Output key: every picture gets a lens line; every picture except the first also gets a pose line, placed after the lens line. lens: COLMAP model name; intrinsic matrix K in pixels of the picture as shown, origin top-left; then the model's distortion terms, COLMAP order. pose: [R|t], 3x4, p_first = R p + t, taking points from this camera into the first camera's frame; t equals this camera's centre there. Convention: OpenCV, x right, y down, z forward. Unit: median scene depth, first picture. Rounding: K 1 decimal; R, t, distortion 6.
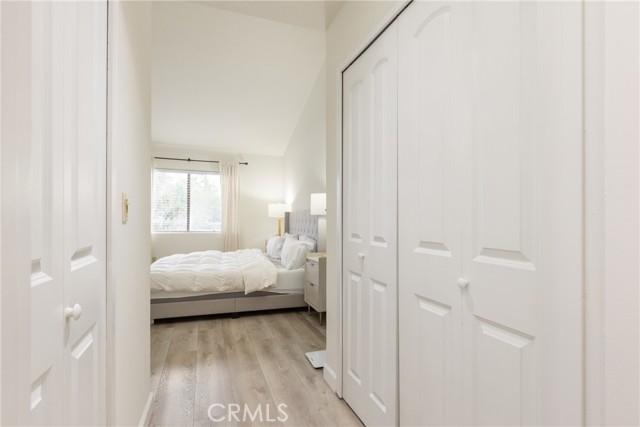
lens RADIAL K [[322.1, 0, 318.3], [0, 322.1, 215.2], [0, 0, 1]] dist [0.002466, 0.000136]
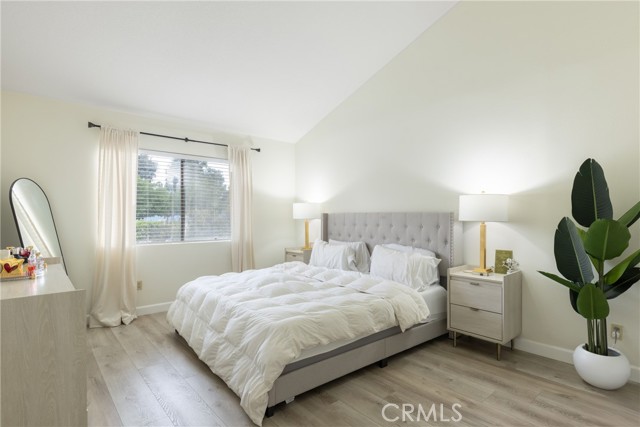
lens RADIAL K [[336.0, 0, 320.7], [0, 336.0, 213.1], [0, 0, 1]] dist [0.000686, -0.000108]
pose [[0.937376, -0.003059, 0.348307, -0.400405], [0.001298, 0.999985, 0.005289, -0.015256], [-0.348318, -0.004505, 0.937366, 0.217727]]
